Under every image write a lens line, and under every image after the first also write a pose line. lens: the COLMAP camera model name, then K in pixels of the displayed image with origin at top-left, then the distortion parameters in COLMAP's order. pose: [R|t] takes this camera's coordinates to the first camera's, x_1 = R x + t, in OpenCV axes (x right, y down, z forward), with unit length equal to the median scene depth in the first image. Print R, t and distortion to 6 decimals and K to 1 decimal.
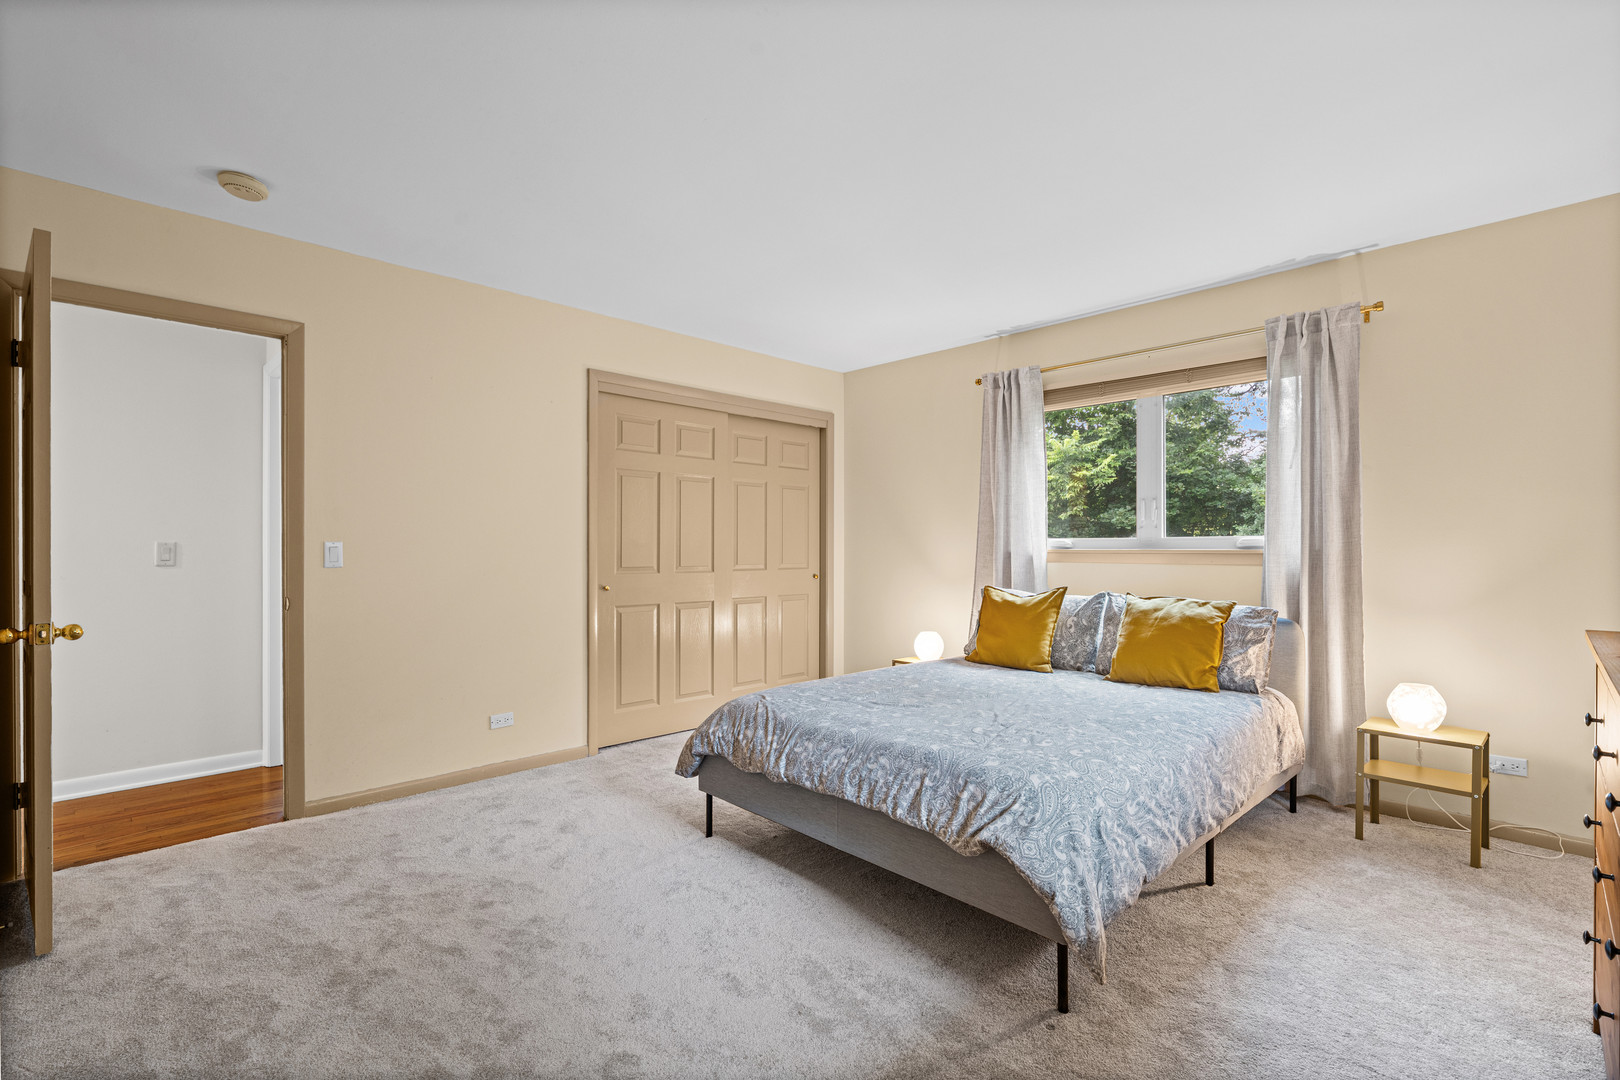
lens RADIAL K [[708.9, 0, 810.0], [0, 708.9, 540.0], [0, 0, 1]] dist [0.000951, 0.000005]
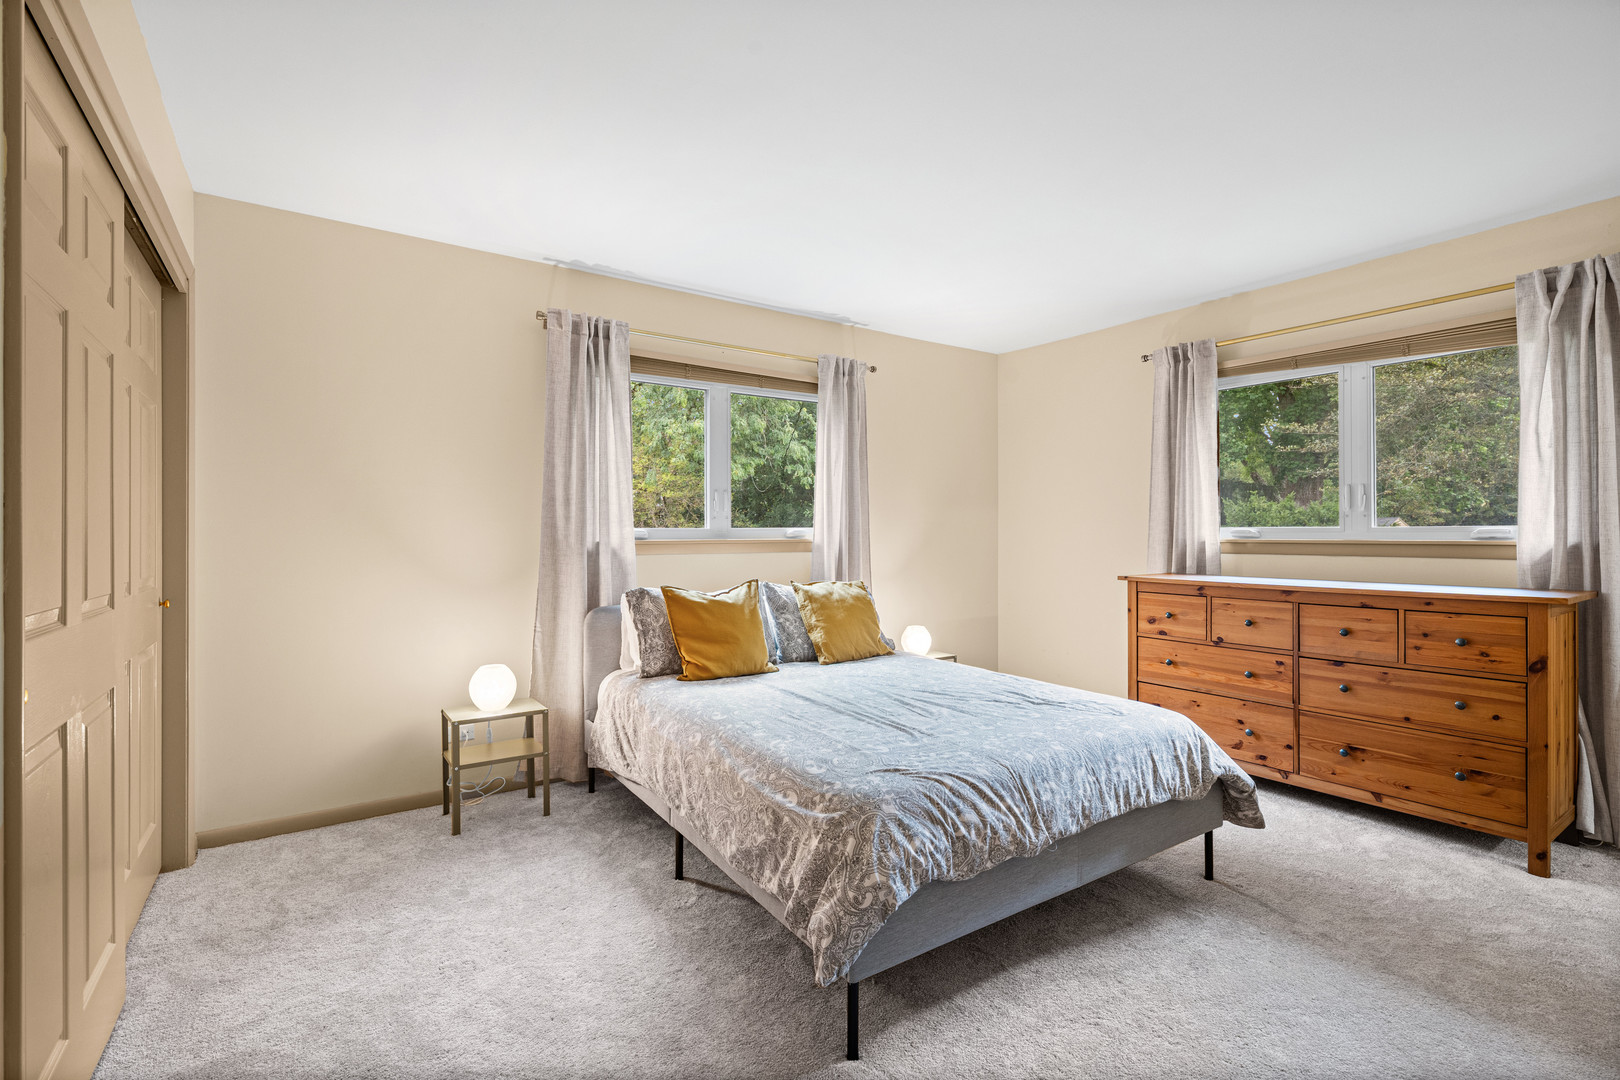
lens RADIAL K [[708.9, 0, 810.0], [0, 708.9, 540.0], [0, 0, 1]] dist [0.000951, 0.000005]
pose [[0.192411, -0.002901, 0.981310, -0.721628], [-0.002225, 0.999992, 0.003393, 0.011600], [-0.981312, -0.002836, 0.192403, 0.967875]]
